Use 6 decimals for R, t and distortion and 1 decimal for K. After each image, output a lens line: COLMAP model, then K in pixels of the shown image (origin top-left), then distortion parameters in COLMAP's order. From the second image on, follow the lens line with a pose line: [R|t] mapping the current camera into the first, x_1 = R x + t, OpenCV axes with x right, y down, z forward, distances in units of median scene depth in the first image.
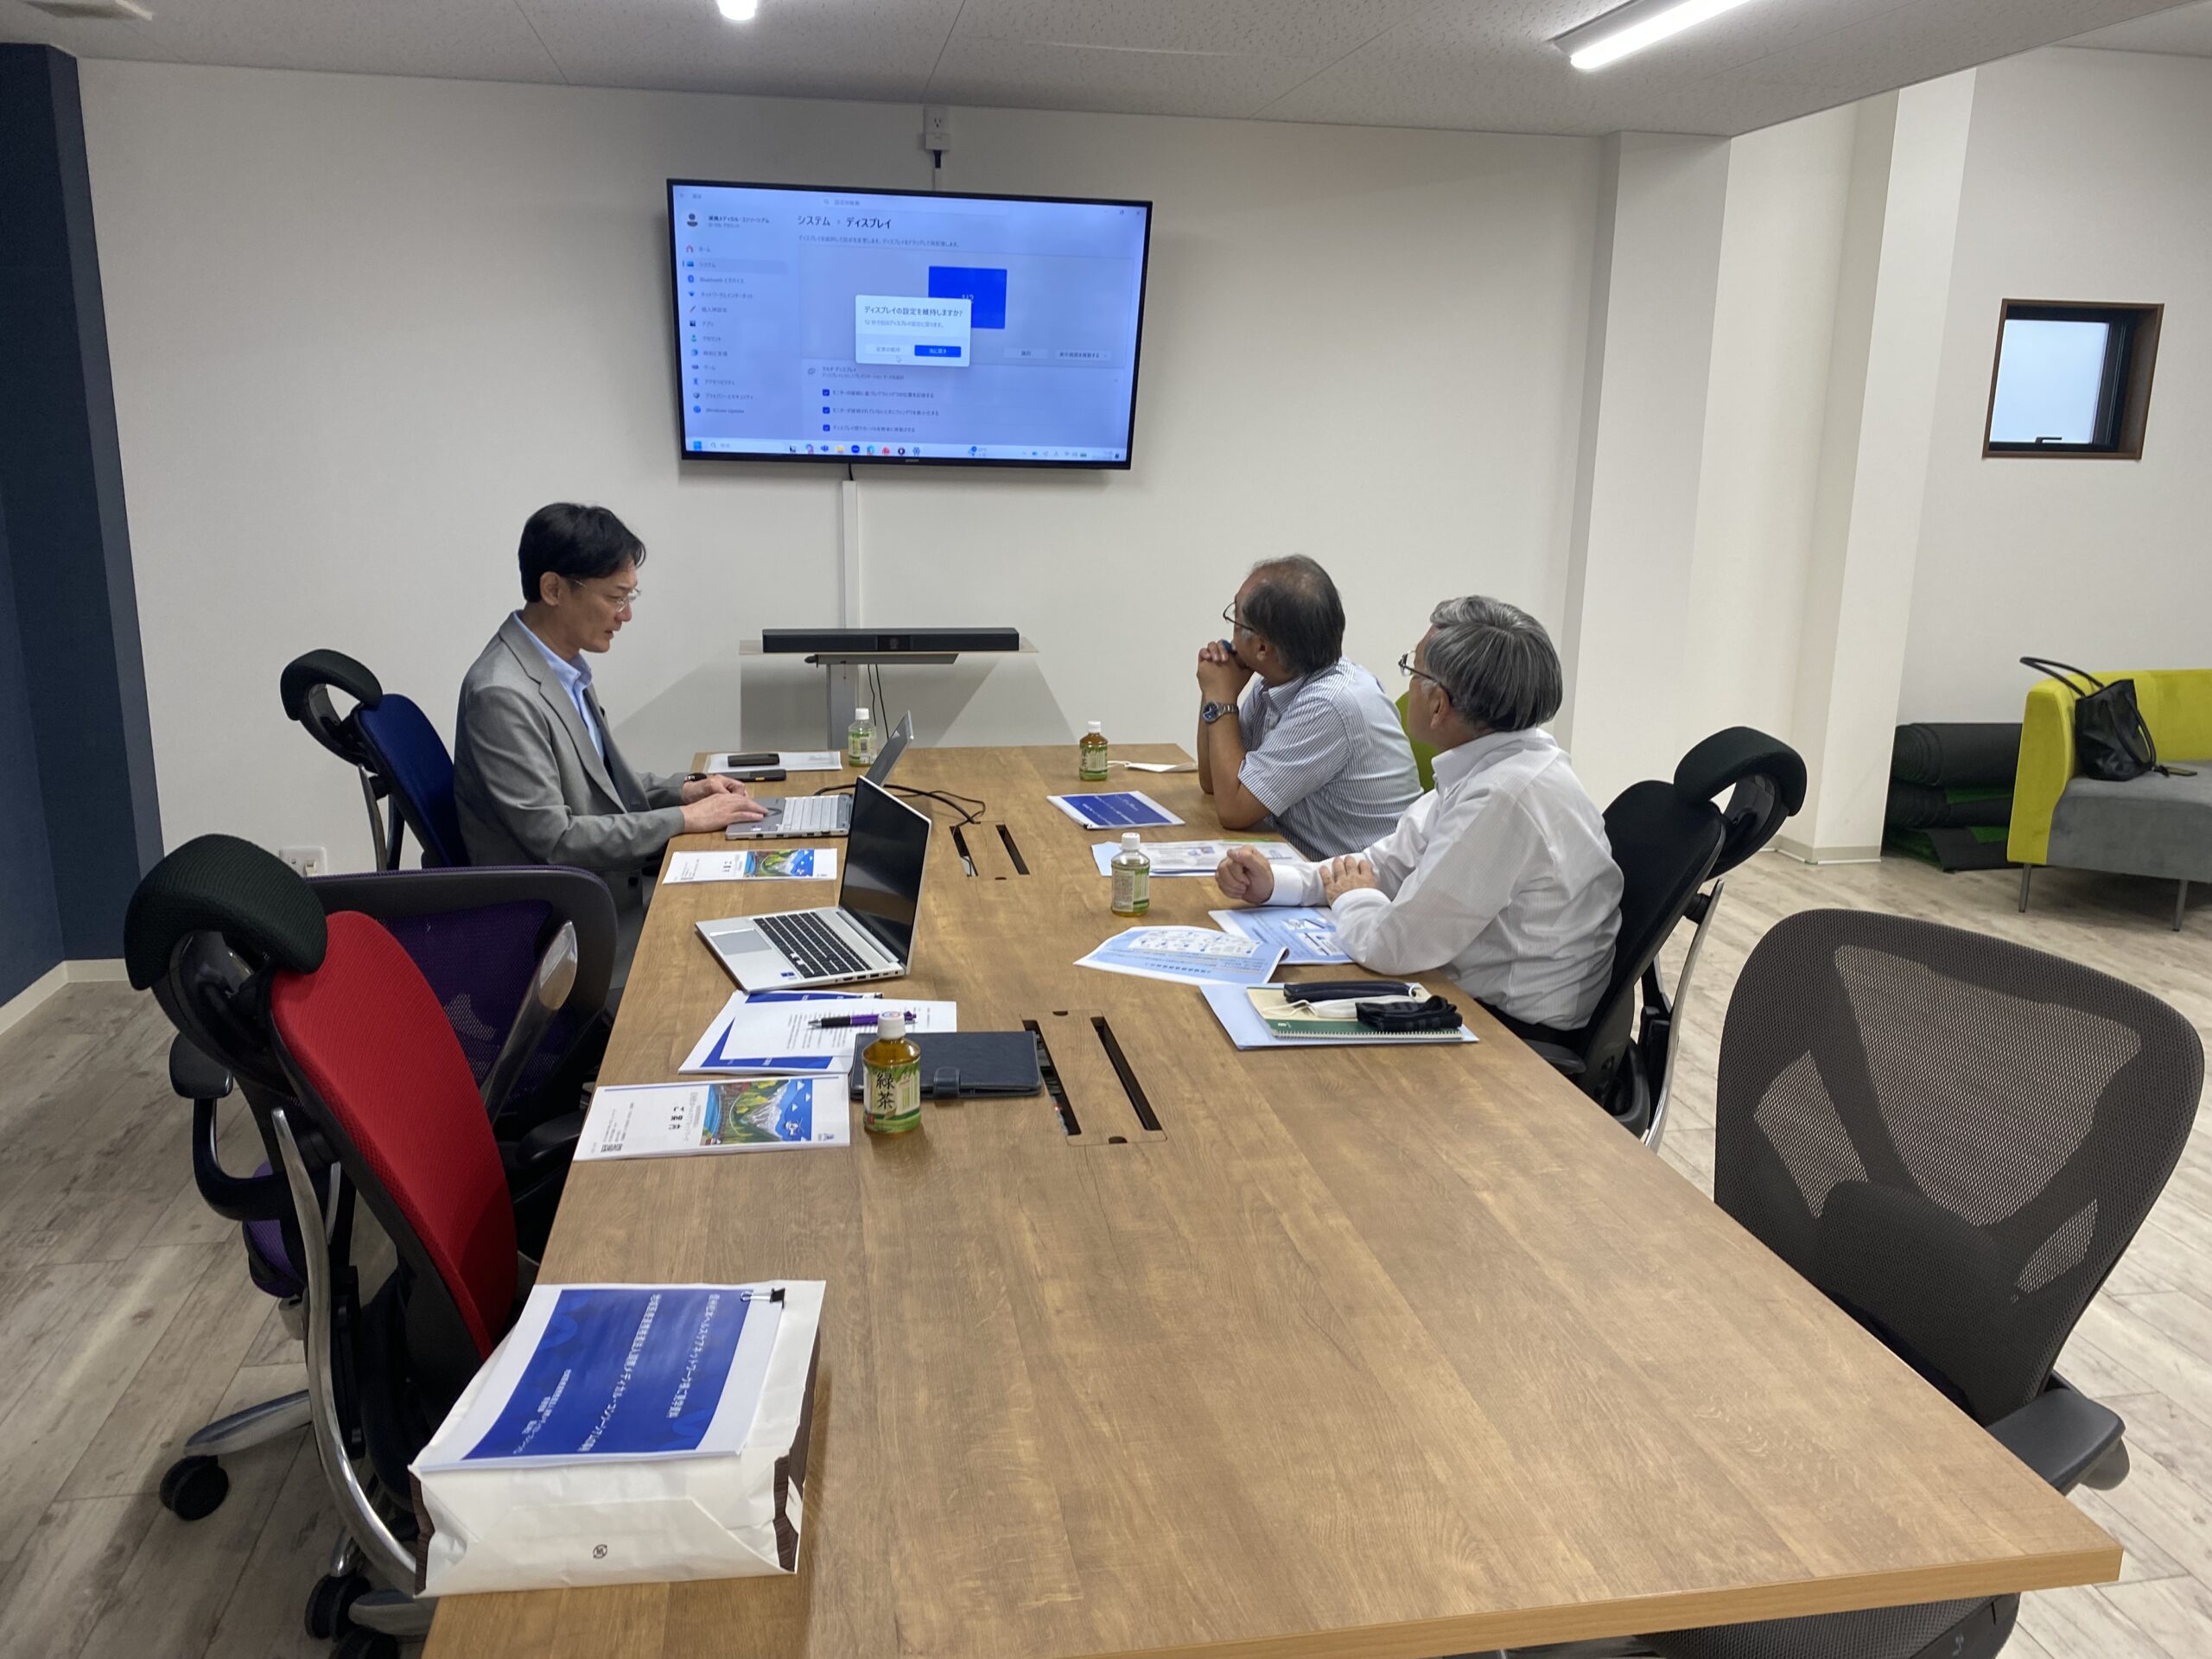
lens RADIAL K [[1679.0, 0, 1106.0], [0, 1679.0, 829.5], [0, 0, 1]] dist [0.076958, -0.084023]
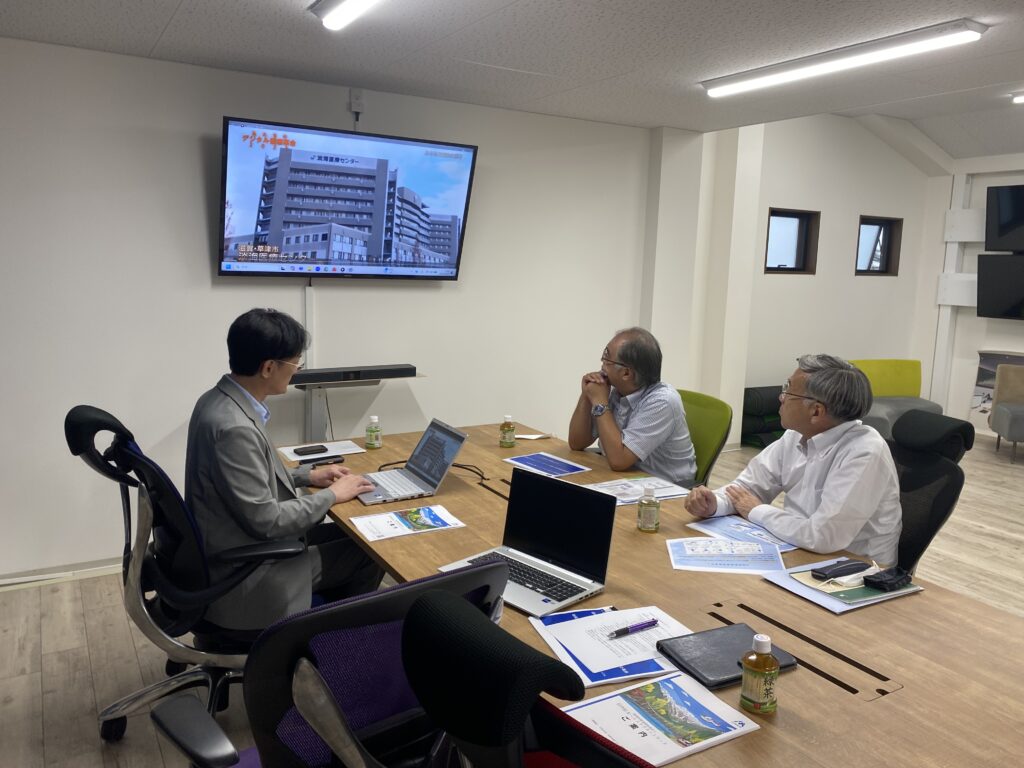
lens RADIAL K [[785.0, 0, 510.5], [0, 785.0, 369.7], [0, 0, 1]] dist [0.084414, -0.120251]
pose [[0.932630, -0.042704, 0.358297, -0.369786], [0.072203, 0.994976, -0.069352, -0.064944], [-0.353536, 0.090550, 0.931028, 0.218569]]
